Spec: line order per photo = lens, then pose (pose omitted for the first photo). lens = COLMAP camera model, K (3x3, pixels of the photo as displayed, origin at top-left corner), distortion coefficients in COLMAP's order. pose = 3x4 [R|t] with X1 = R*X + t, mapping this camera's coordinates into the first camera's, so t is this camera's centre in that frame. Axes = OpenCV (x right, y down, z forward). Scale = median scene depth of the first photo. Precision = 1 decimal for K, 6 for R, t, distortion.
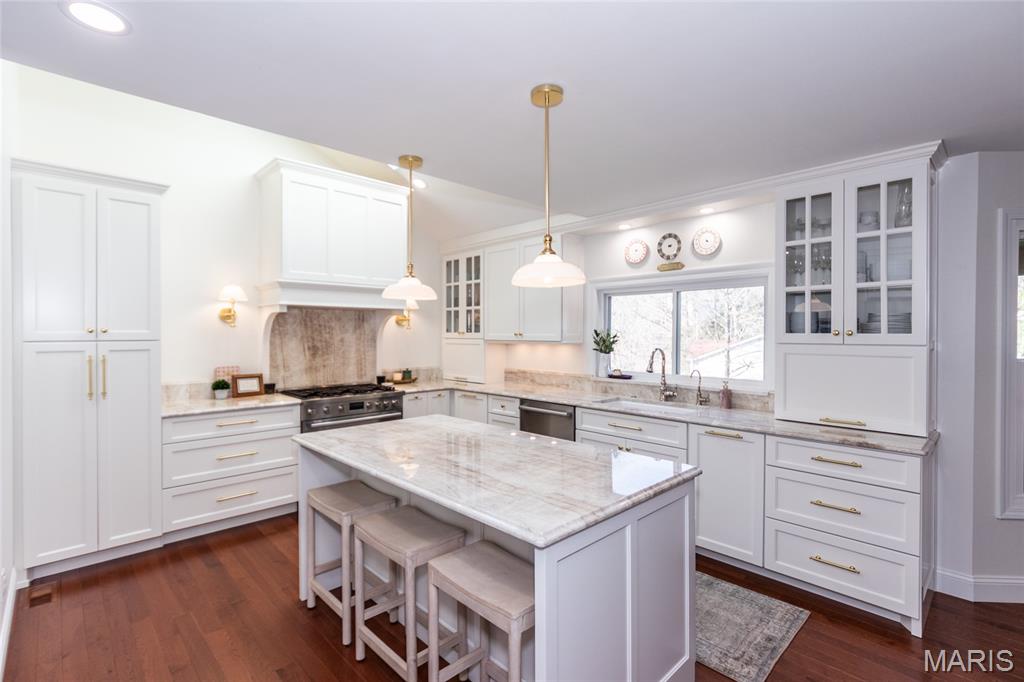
lens RADIAL K [[486.0, 0, 527.6], [0, 486.0, 333.8], [0, 0, 1]] dist [0.000801, 0.000988]
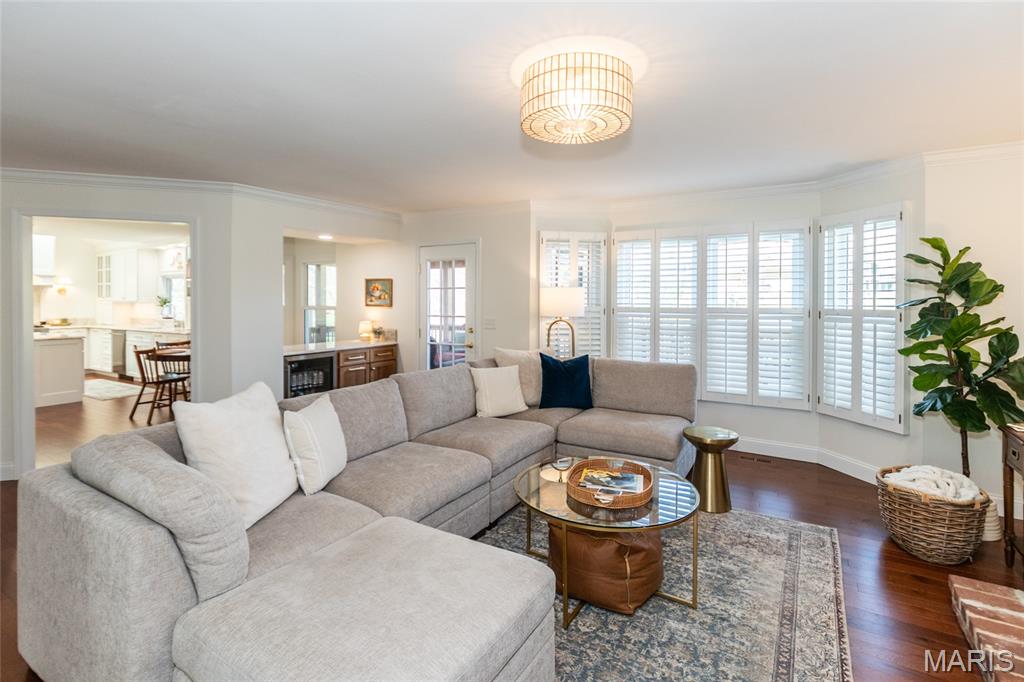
lens RADIAL K [[486.0, 0, 502.9], [0, 486.0, 298.9], [0, 0, 1]] dist [0.000801, 0.000988]
pose [[0.971477, -0.005017, 0.237082, 1.082789], [0.005107, 0.999987, 0.000234, 0.012010], [-0.237080, 0.000983, 0.971490, -1.360015]]
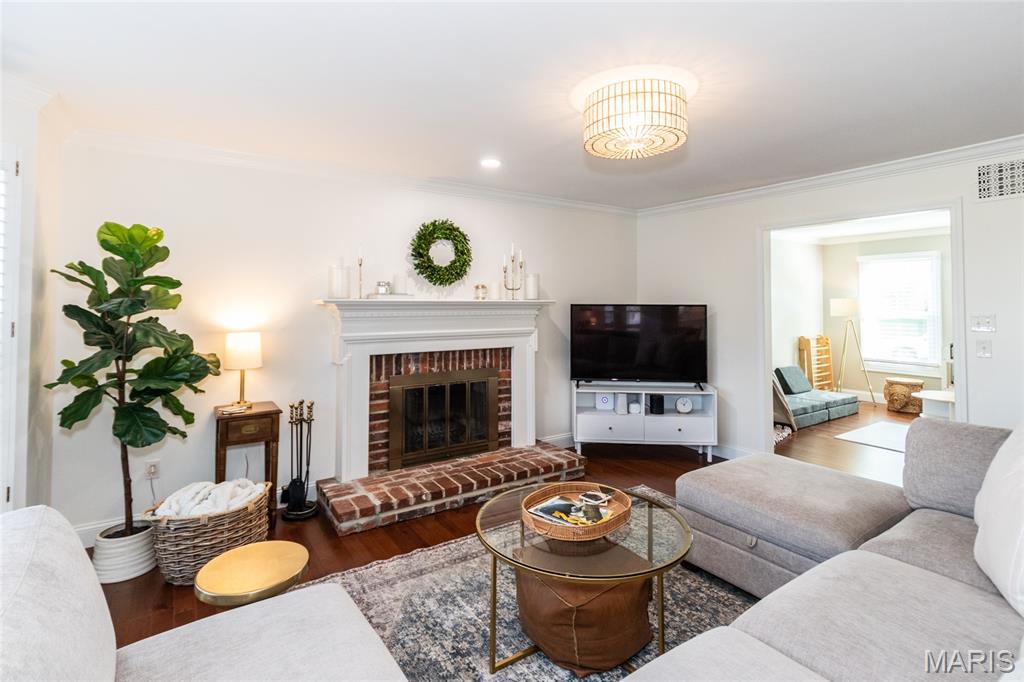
lens RADIAL K [[486.0, 0, 519.6], [0, 486.0, 295.2], [0, 0, 1]] dist [0.000801, 0.000988]
pose [[-0.986879, 0.002763, 0.161437, 1.309996], [-0.000682, 0.999773, -0.021282, 0.021773], [-0.161460, -0.021113, -0.986653, -0.360800]]
